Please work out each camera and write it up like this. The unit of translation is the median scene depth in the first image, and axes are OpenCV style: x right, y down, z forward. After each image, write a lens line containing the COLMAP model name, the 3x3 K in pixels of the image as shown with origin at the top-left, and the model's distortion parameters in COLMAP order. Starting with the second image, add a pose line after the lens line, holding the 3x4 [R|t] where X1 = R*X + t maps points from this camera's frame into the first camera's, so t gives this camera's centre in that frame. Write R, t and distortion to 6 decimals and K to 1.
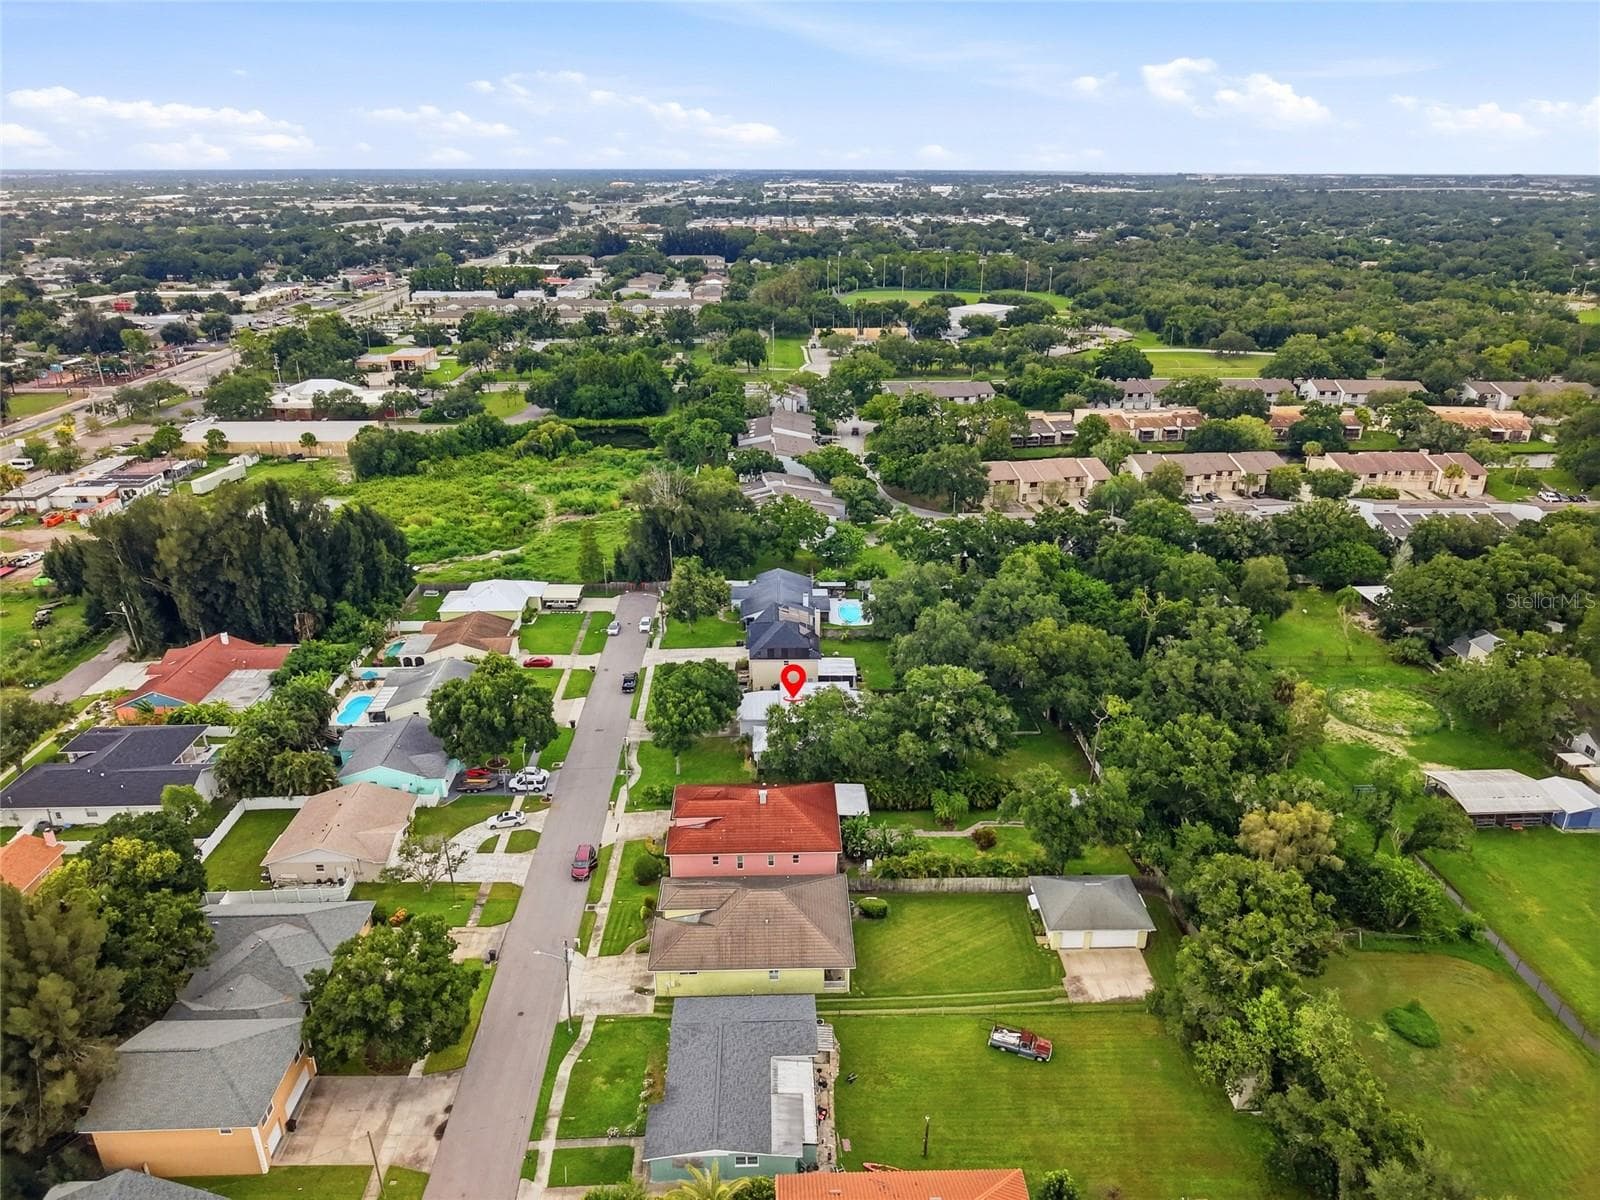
lens RADIAL K [[1177.7, 0, 878.5], [0, 1177.7, 598.8], [0, 0, 1]] dist [-0.002038, -0.005103]
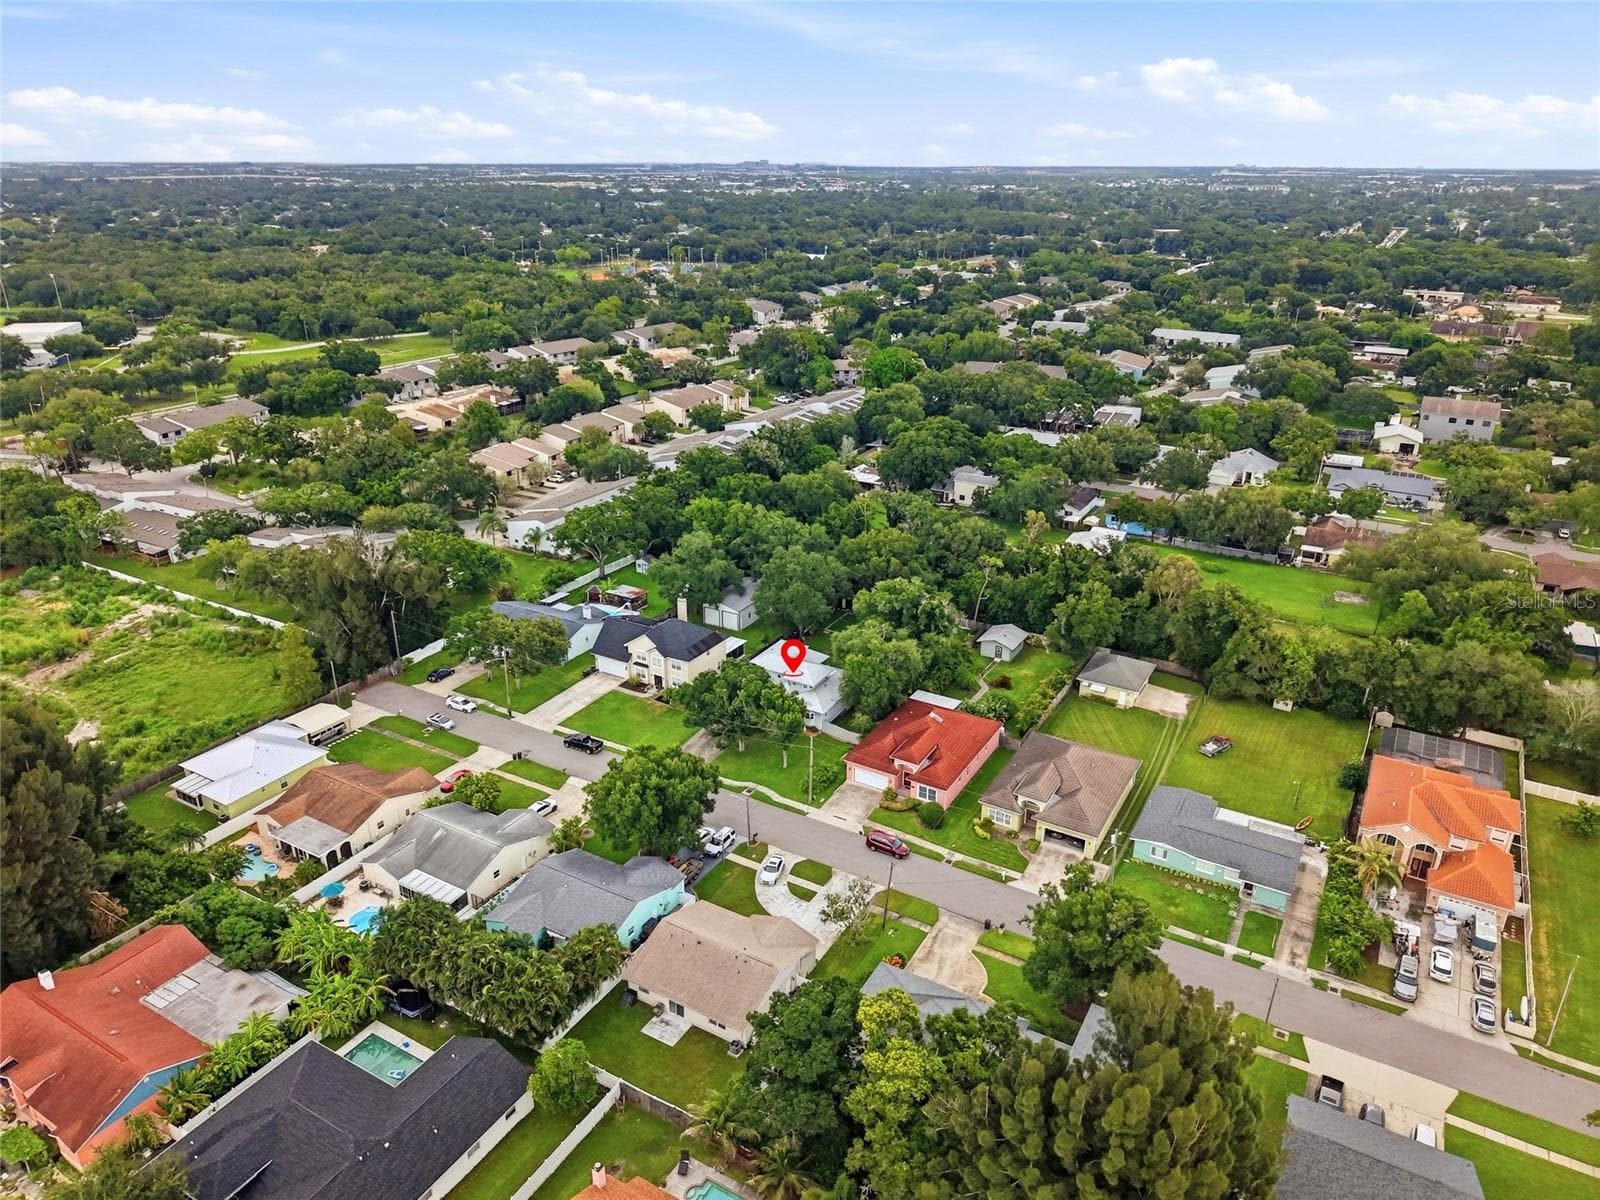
lens RADIAL K [[1097.9, 0, 800.0], [0, 1097.9, 600.0], [0, 0, 1]] dist [-0.035120, 0.001753]
pose [[0.559653, -0.349971, 0.751205, -0.893405], [0.323928, 0.926722, 0.190412, -0.172344], [-0.762796, 0.136772, 0.632009, 0.405446]]
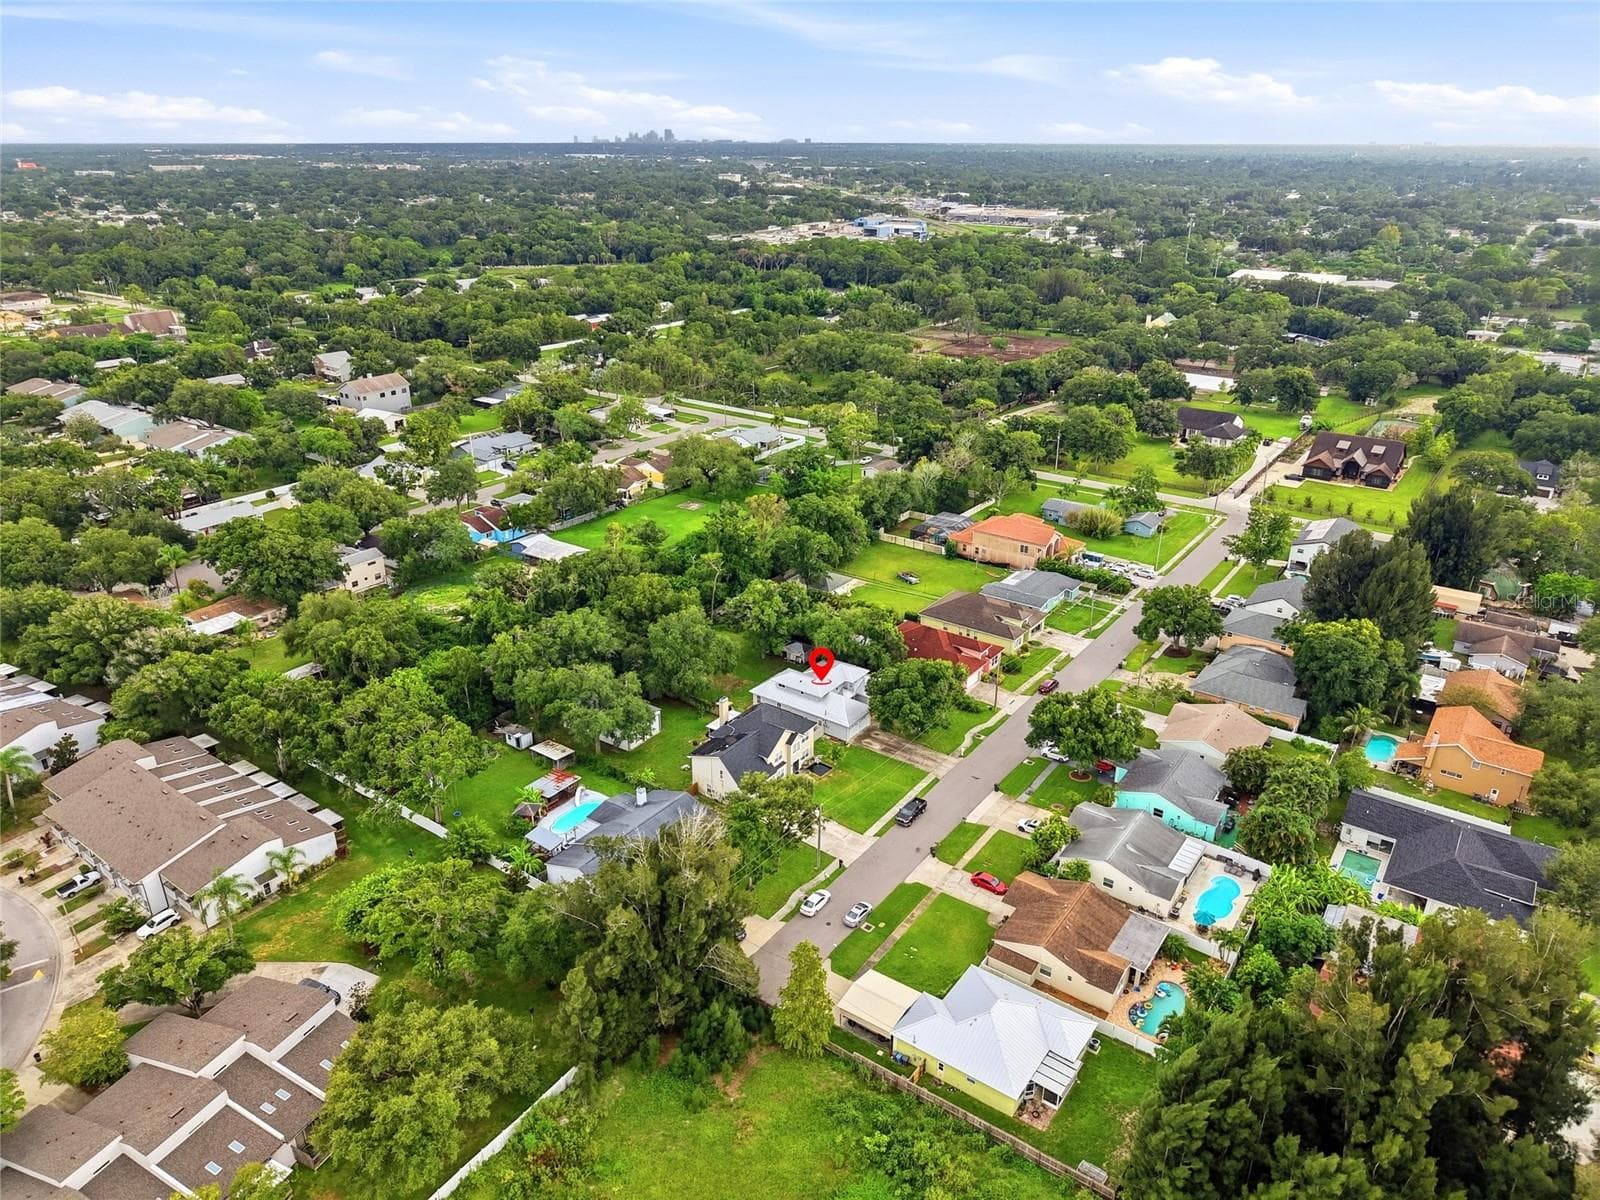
lens RADIAL K [[1097.9, 0, 800.0], [0, 1097.9, 600.0], [0, 0, 1]] dist [-0.035120, 0.001753]
pose [[-0.776215, -0.274669, 0.567493, -0.710083], [0.202069, 0.744244, 0.636607, -0.729477], [-0.597209, 0.608817, -0.522191, 1.730905]]
